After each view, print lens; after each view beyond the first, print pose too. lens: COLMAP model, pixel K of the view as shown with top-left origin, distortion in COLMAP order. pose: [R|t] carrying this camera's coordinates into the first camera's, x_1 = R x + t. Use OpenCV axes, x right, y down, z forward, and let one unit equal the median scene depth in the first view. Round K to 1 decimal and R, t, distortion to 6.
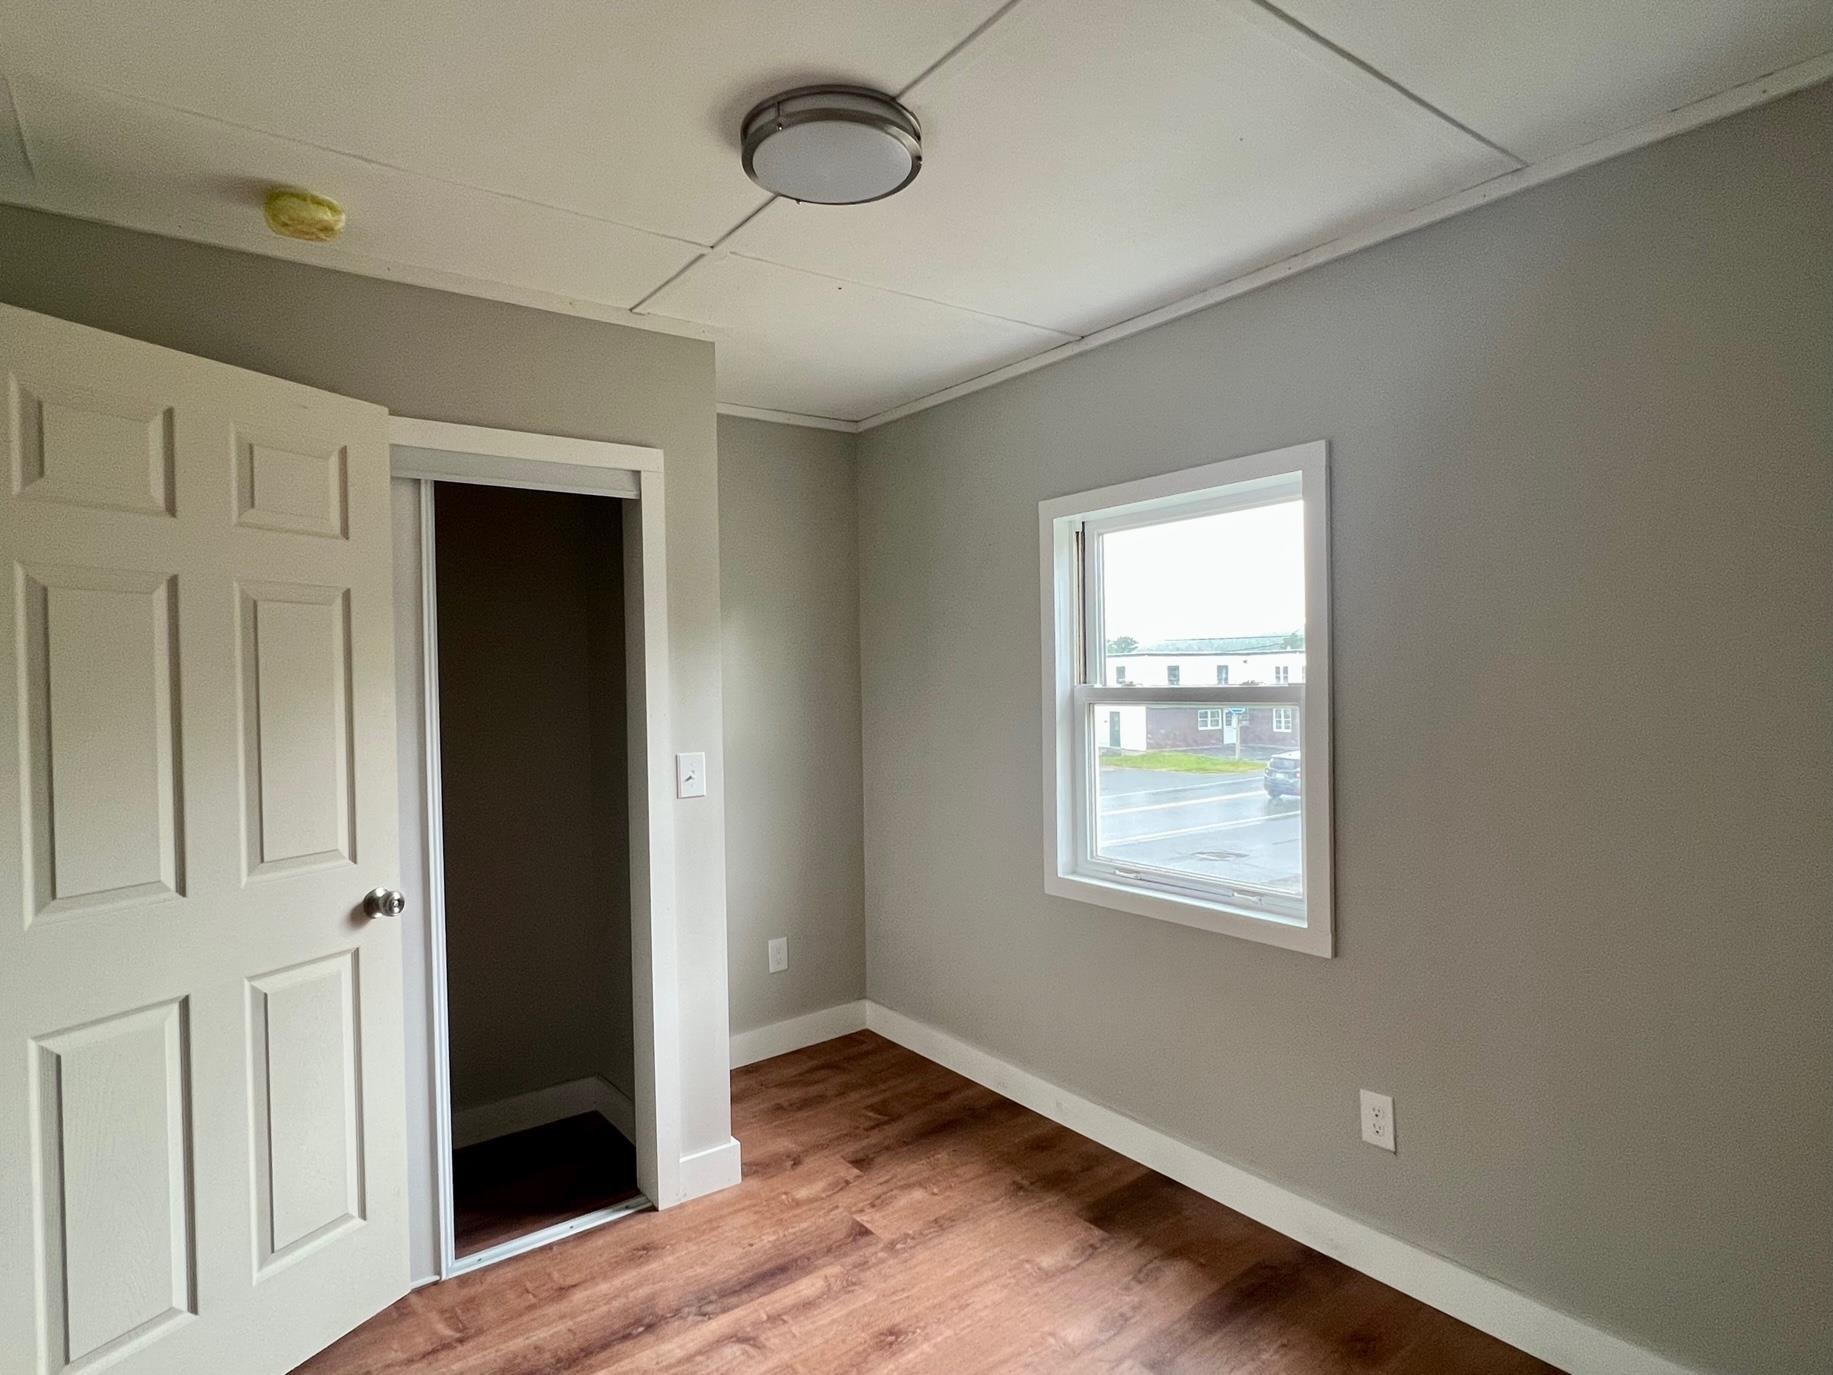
lens RADIAL K [[972.7, 0, 916.5], [0, 972.7, 687.5], [0, 0, 1]] dist [-0.034929, 0.000350]
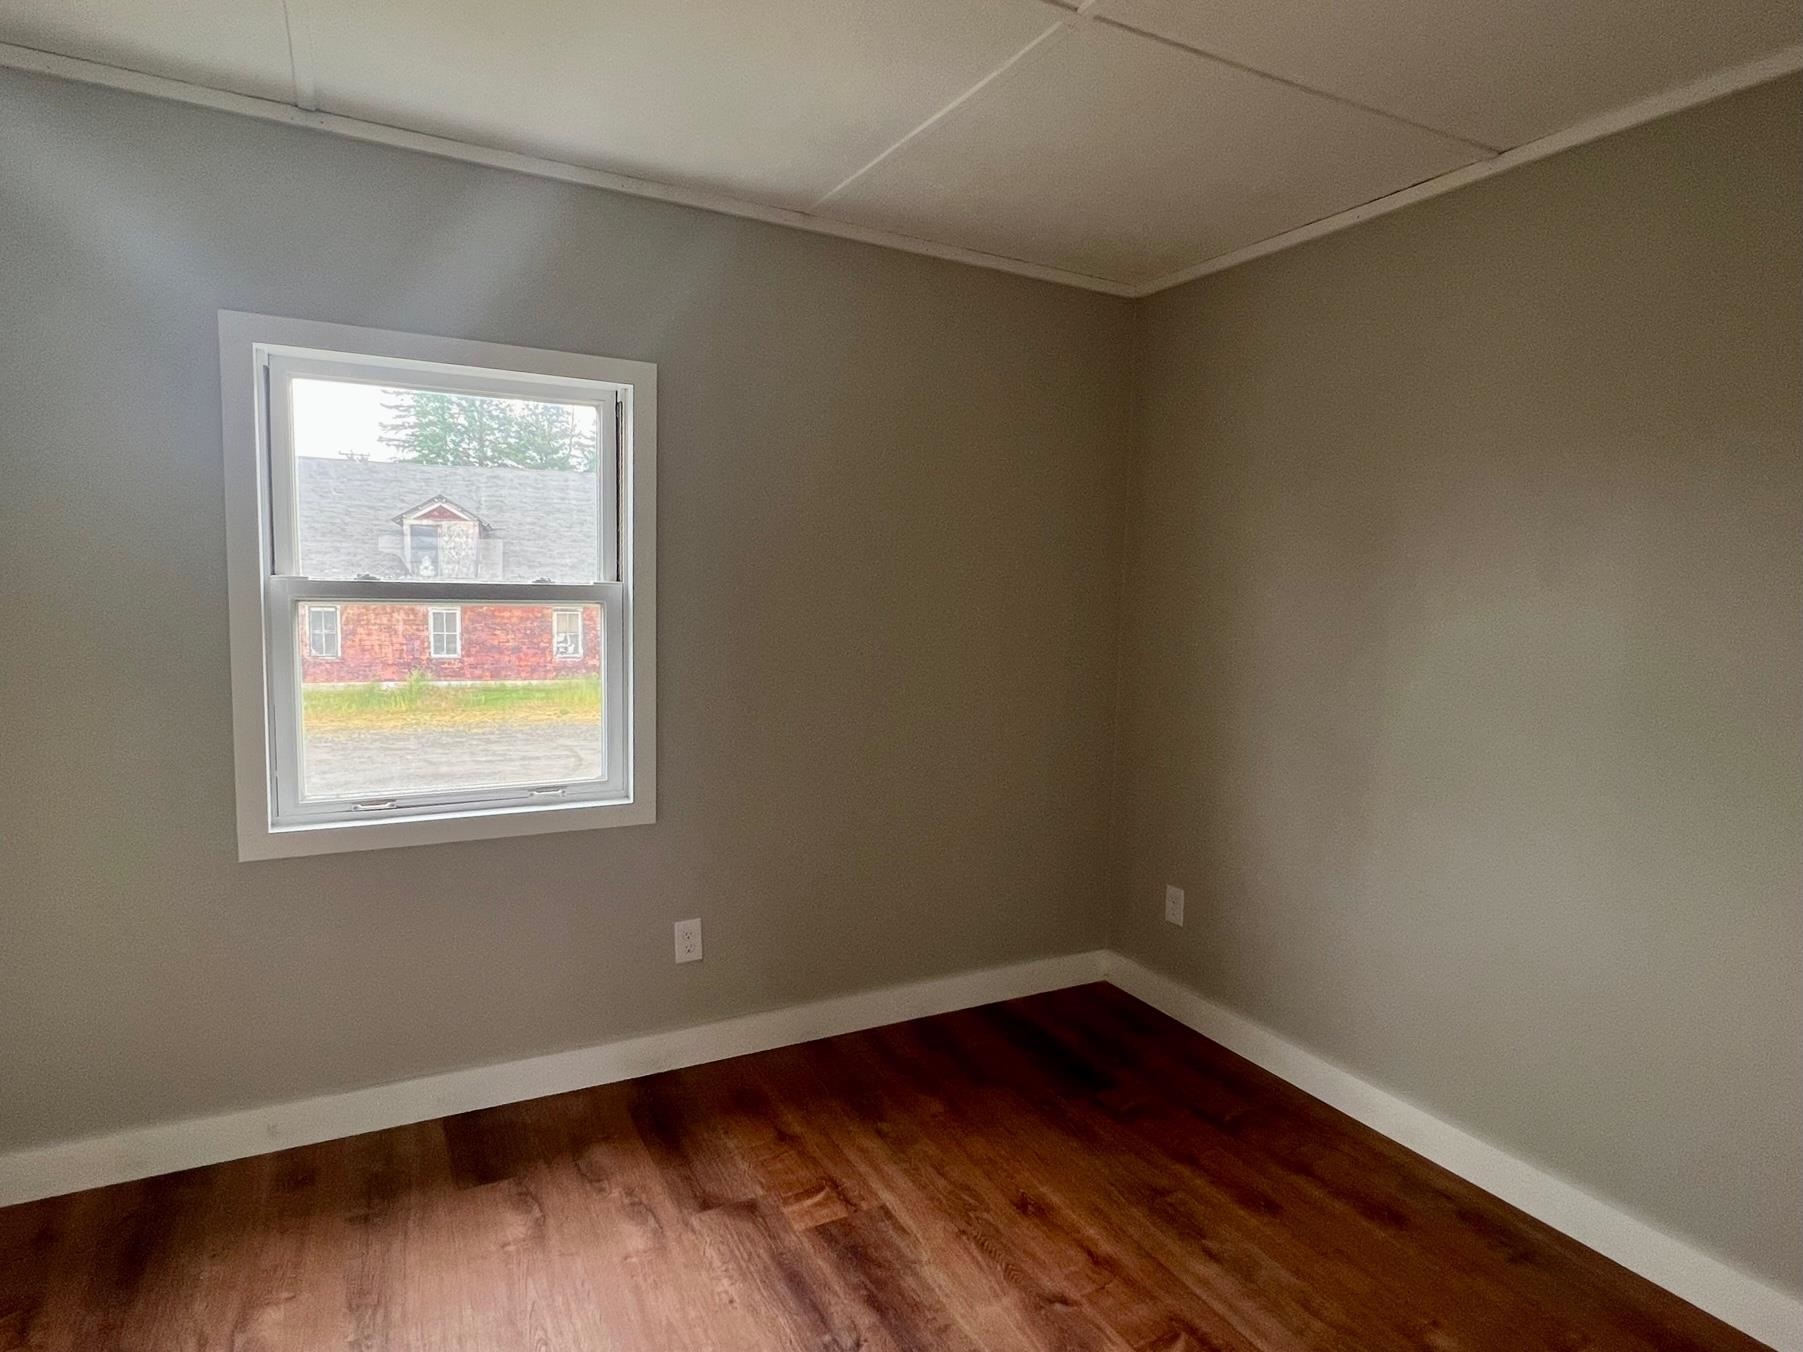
lens RADIAL K [[956.8, 0, 901.5], [0, 956.8, 676.0], [0, 0, 1]] dist [-0.034929, 0.000350]
pose [[0.144926, -0.082534, 0.985994, -0.565776], [-0.022626, 0.995978, 0.086696, -0.000431], [-0.989184, -0.034873, 0.142476, 0.485387]]
